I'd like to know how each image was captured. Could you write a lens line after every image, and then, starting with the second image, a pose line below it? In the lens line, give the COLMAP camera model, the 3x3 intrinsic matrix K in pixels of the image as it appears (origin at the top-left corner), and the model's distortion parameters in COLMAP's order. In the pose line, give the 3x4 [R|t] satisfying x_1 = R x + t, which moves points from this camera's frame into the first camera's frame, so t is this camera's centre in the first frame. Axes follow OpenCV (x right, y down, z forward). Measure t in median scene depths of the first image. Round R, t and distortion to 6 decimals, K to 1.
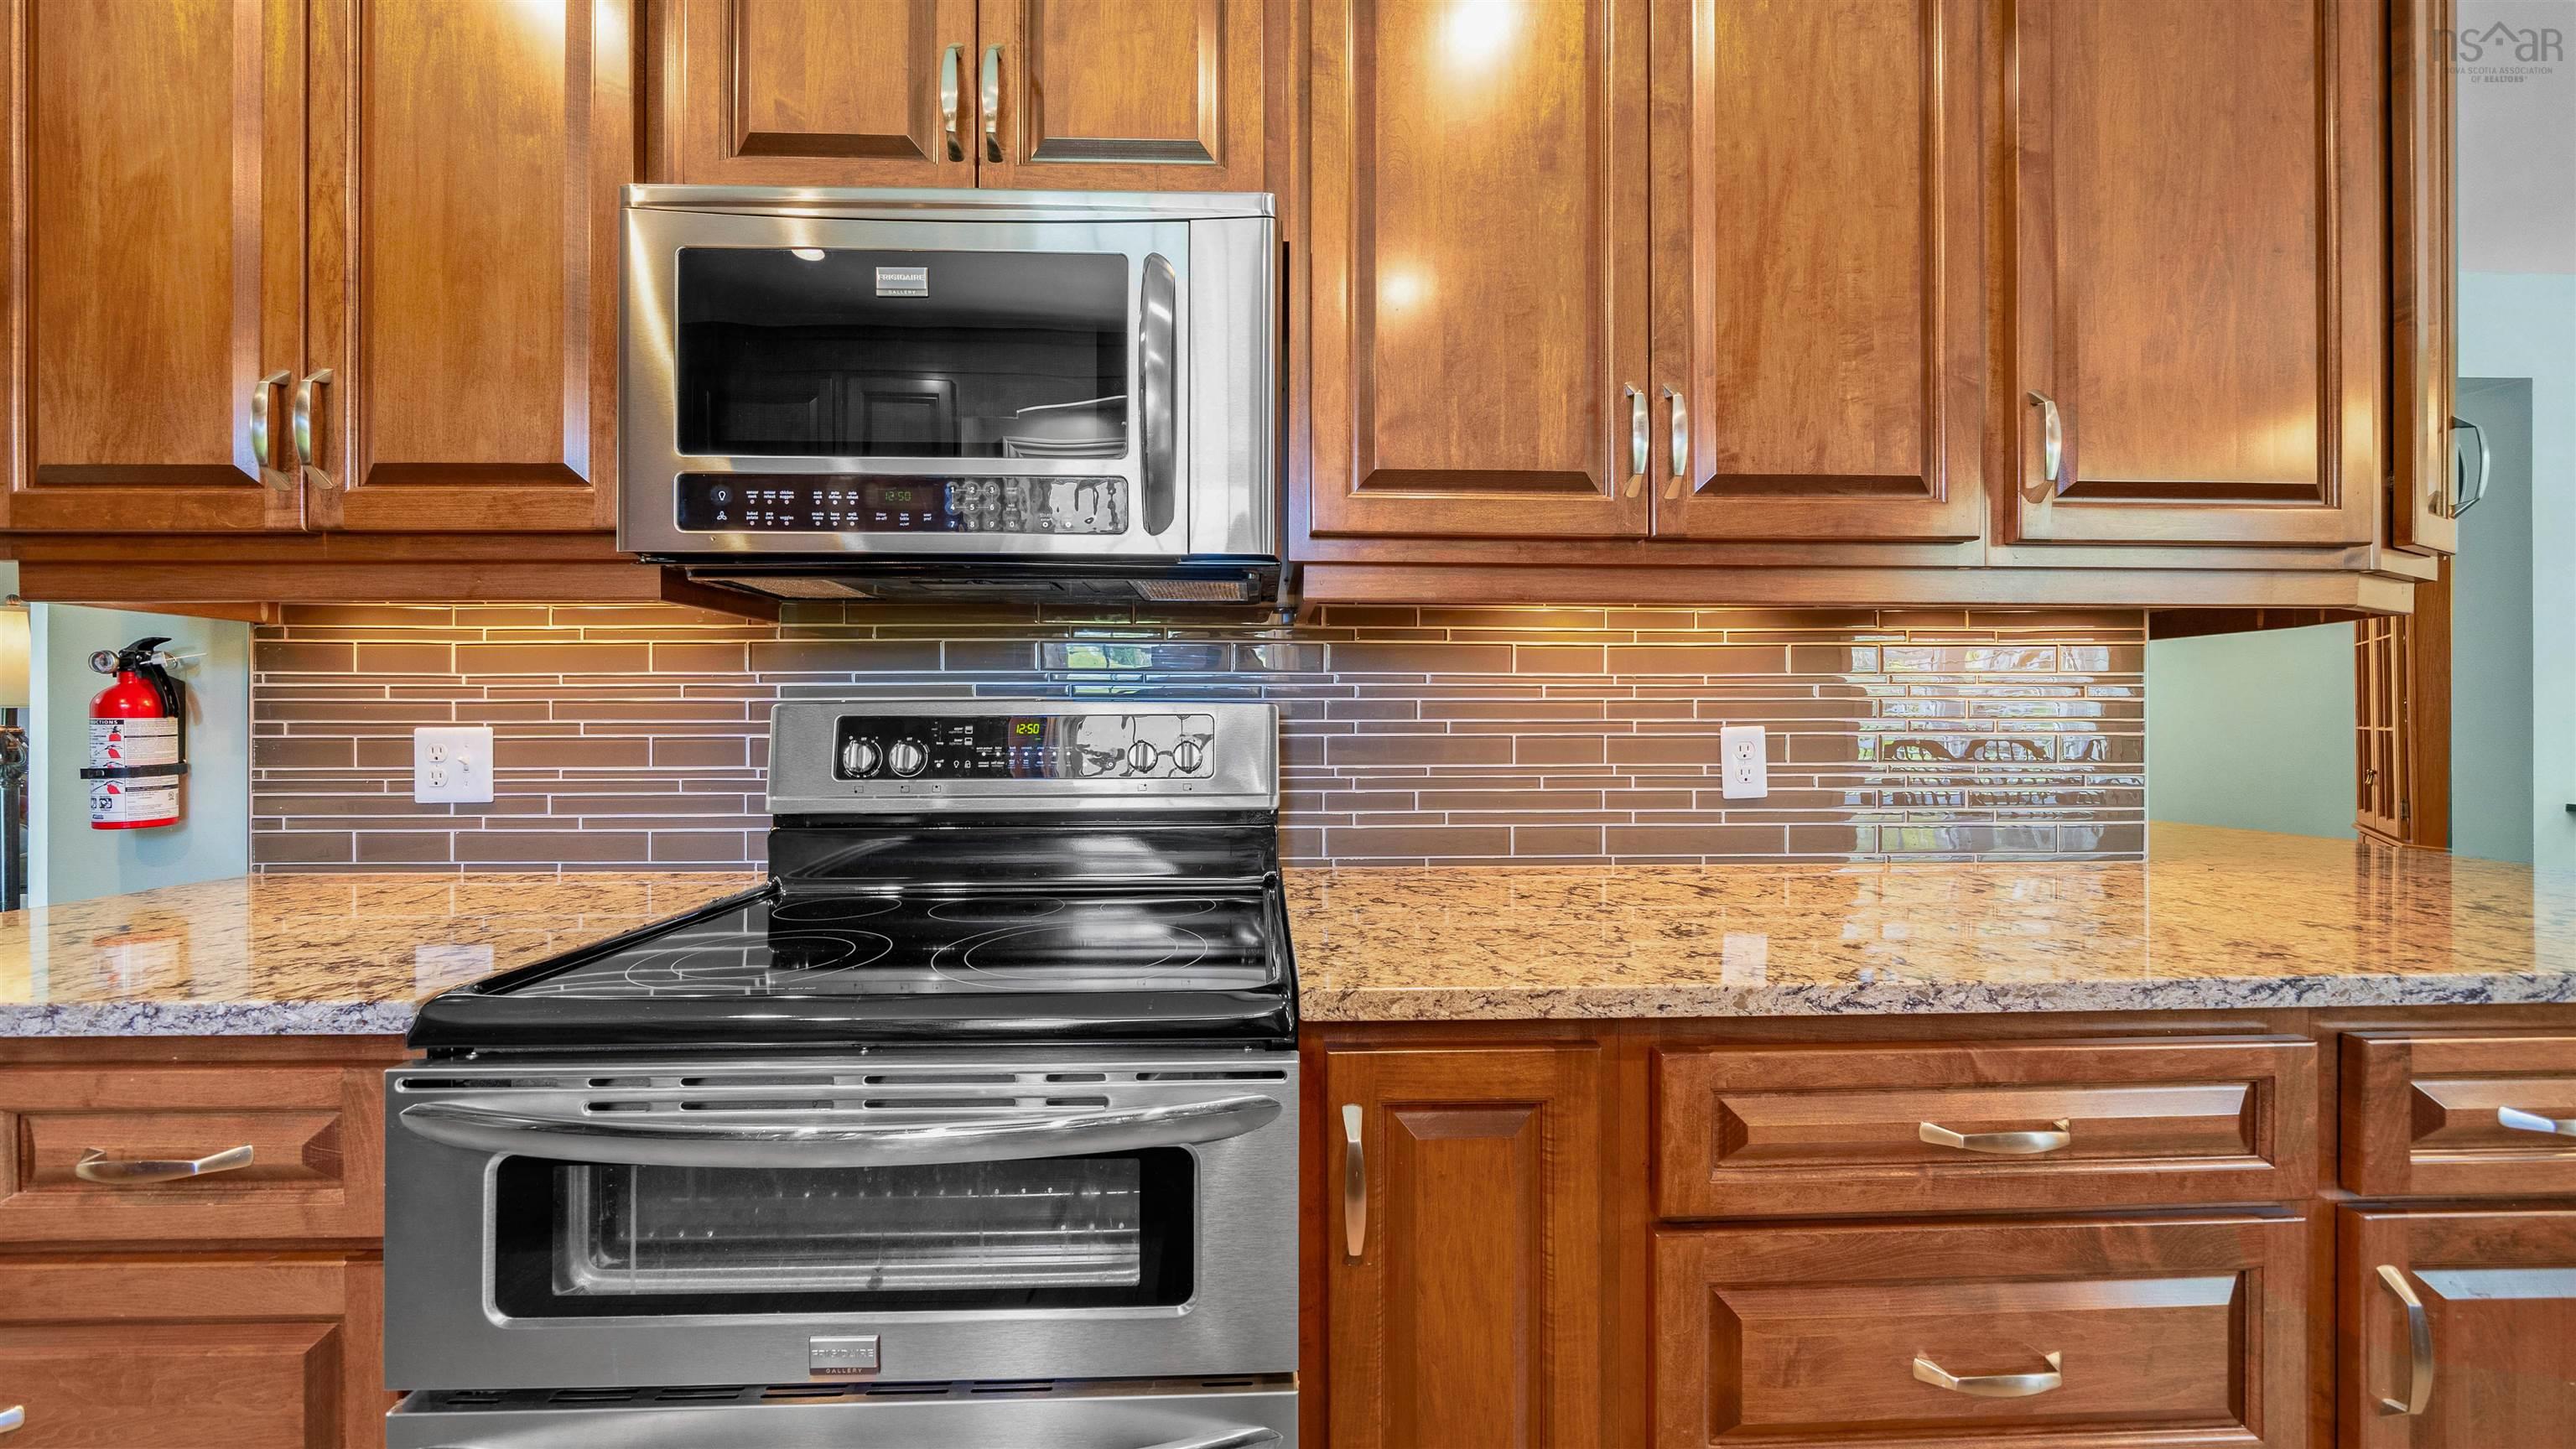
lens RADIAL K [[891.3, 0, 1287.7], [0, 891.3, 713.3], [0, 0, 1]] dist [-0.006095, 0.000140]
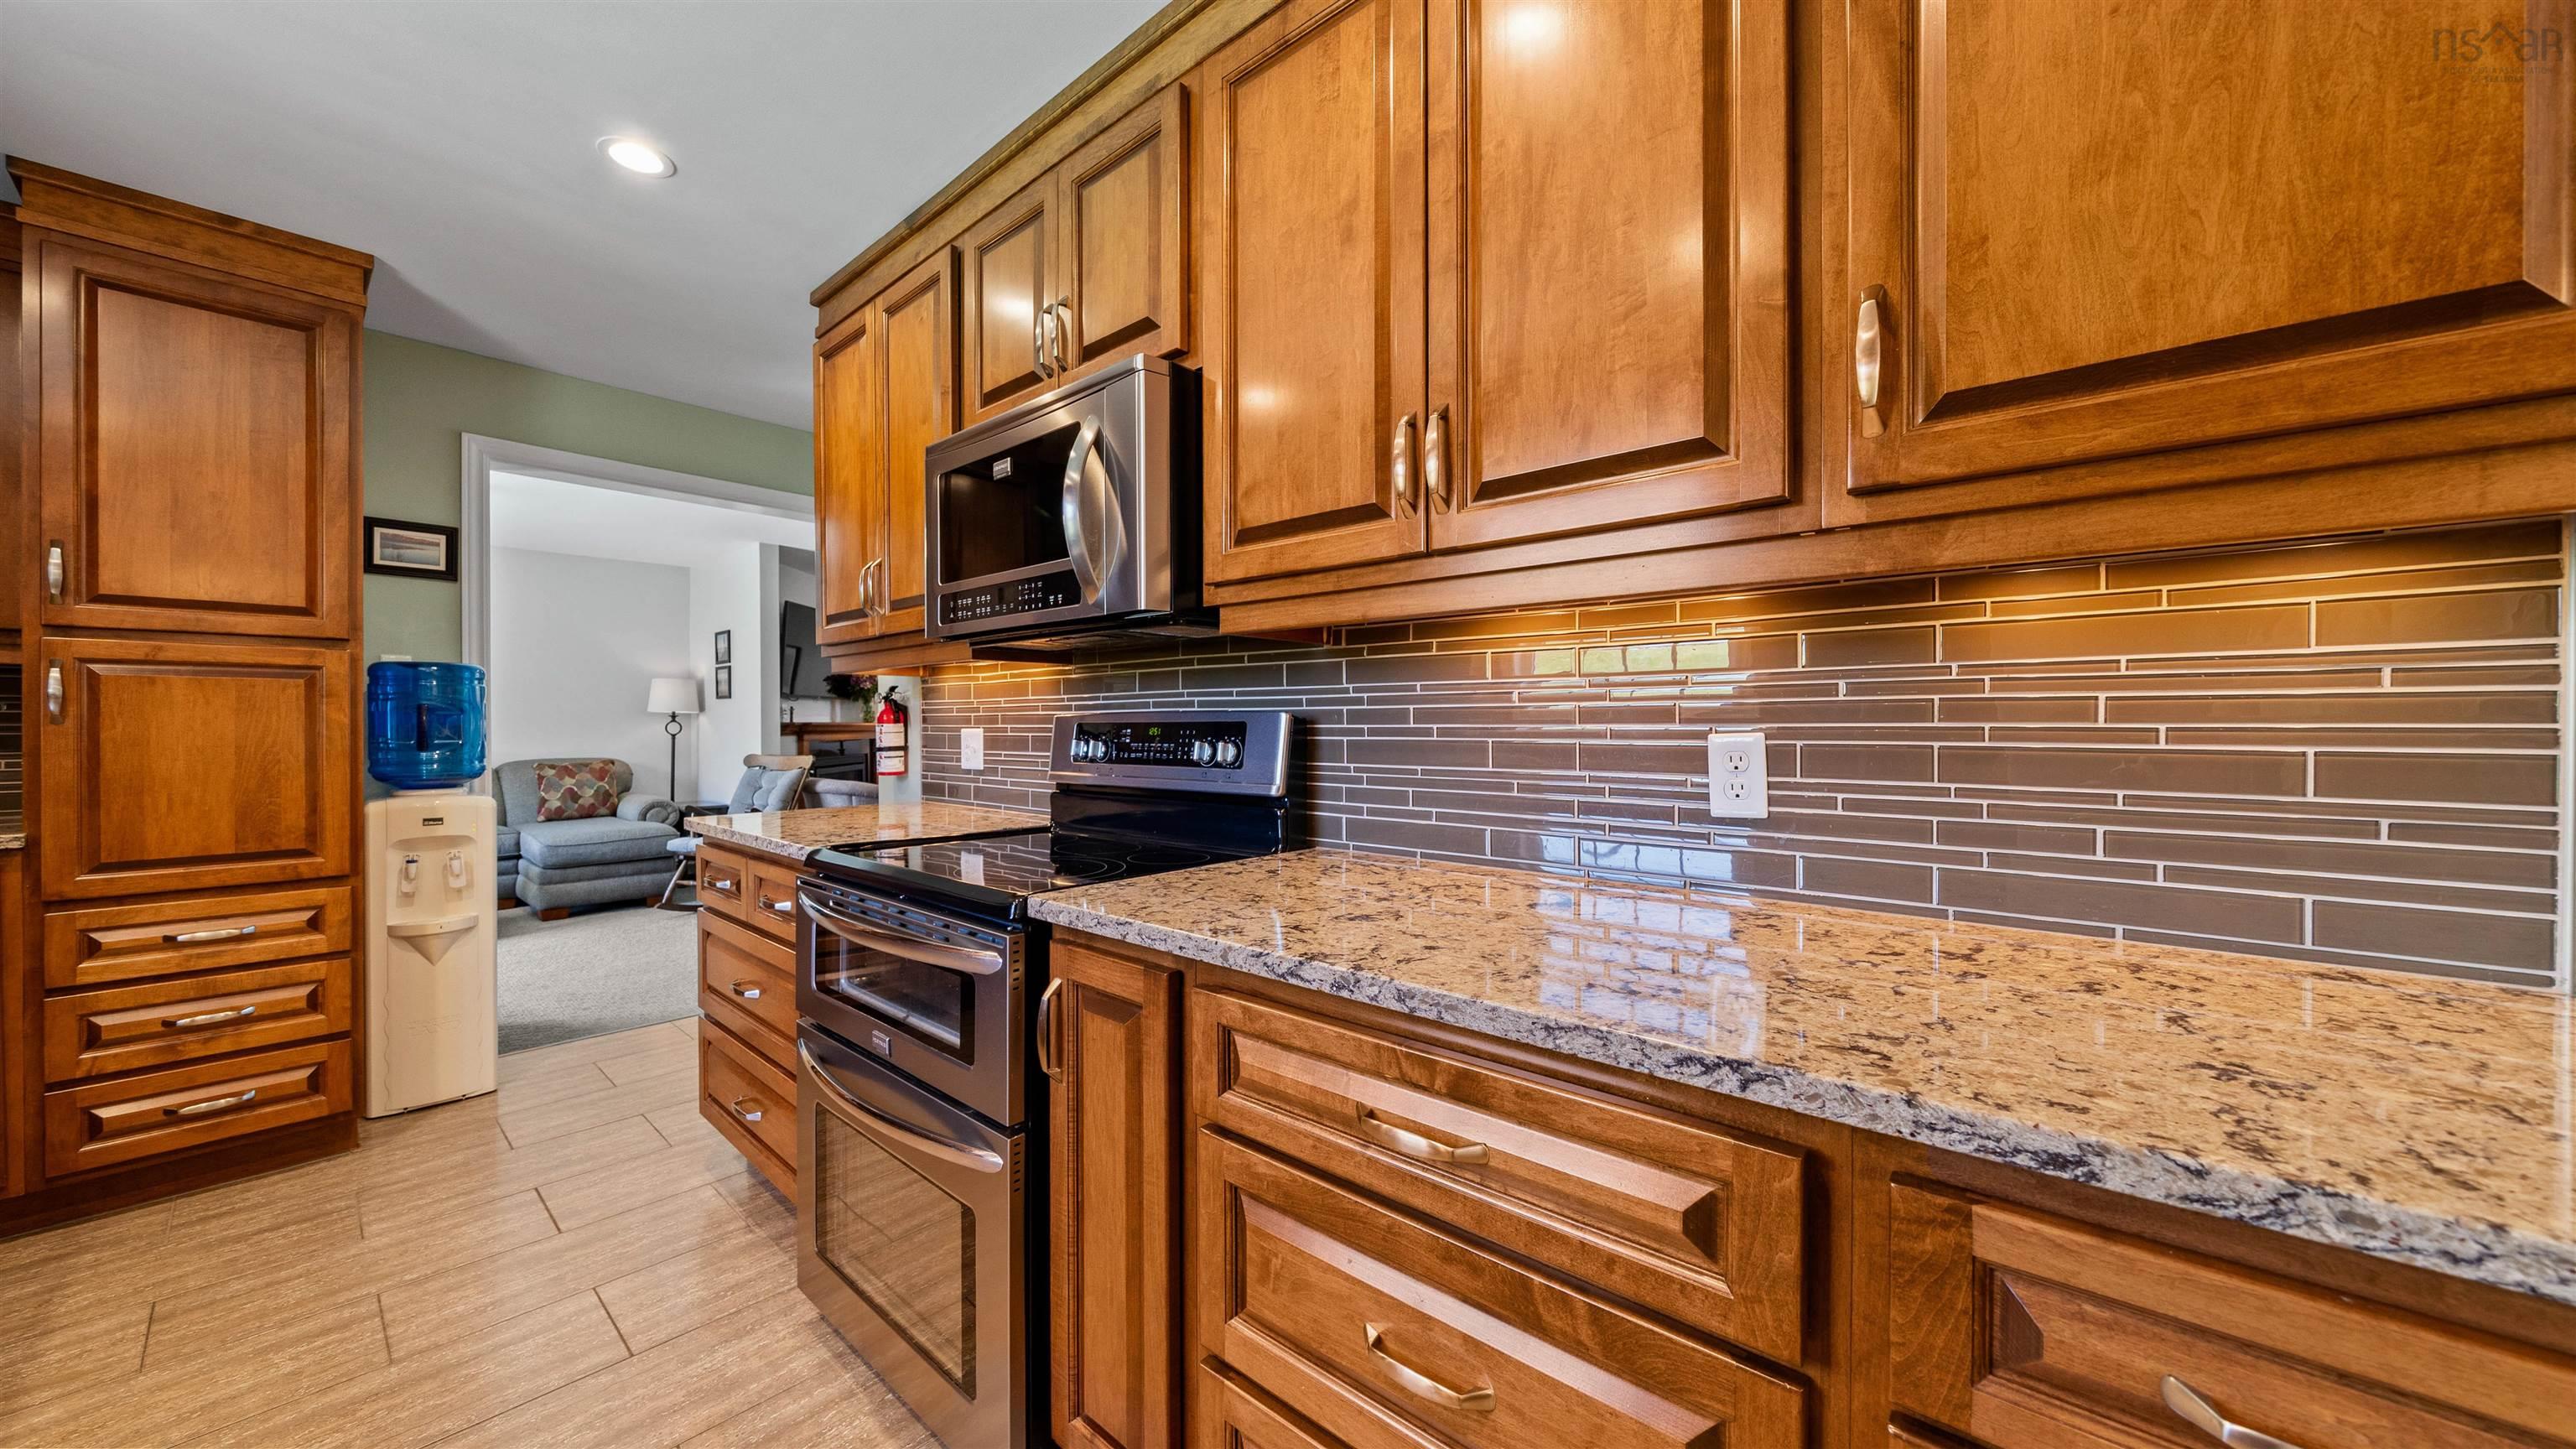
lens RADIAL K [[891.3, 0, 1287.6], [0, 891.3, 721.7], [0, 0, 1]] dist [-0.006095, 0.000140]
pose [[0.727275, -0.001820, -0.686343, 1.007981], [0.006330, 0.999972, 0.004056, -0.003283], [0.686317, -0.007294, 0.727266, 0.114960]]
